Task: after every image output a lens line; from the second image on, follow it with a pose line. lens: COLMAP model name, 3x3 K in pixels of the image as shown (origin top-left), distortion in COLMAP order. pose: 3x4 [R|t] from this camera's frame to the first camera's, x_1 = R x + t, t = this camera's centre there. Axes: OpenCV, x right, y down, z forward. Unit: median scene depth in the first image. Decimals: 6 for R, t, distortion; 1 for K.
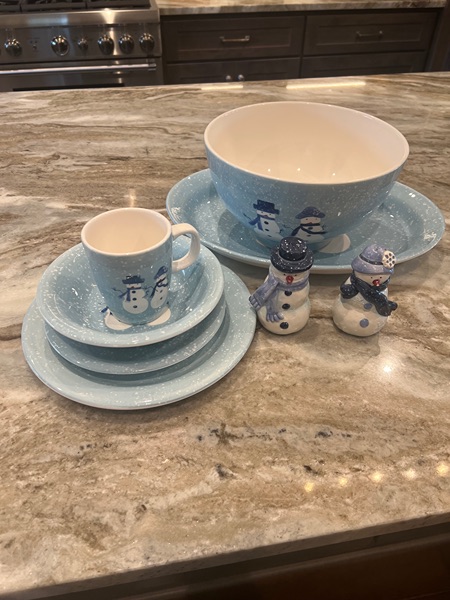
lens RADIAL K [[460.6, 0, 220.9], [0, 460.6, 301.4], [0, 0, 1]] dist [0.044928, -0.062424]
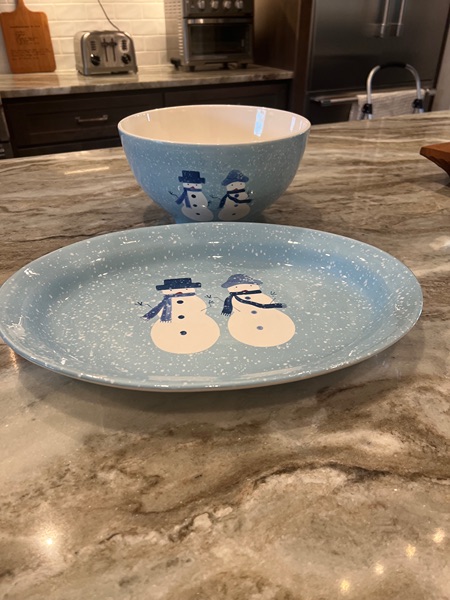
lens RADIAL K [[460.6, 0, 227.1], [0, 460.6, 301.2], [0, 0, 1]] dist [0.044928, -0.062424]
pose [[0.958248, -0.153165, 0.241458, 0.016502], [0.190582, 0.971637, -0.140000, -0.047103], [-0.213166, 0.180172, 0.960259, 0.206127]]
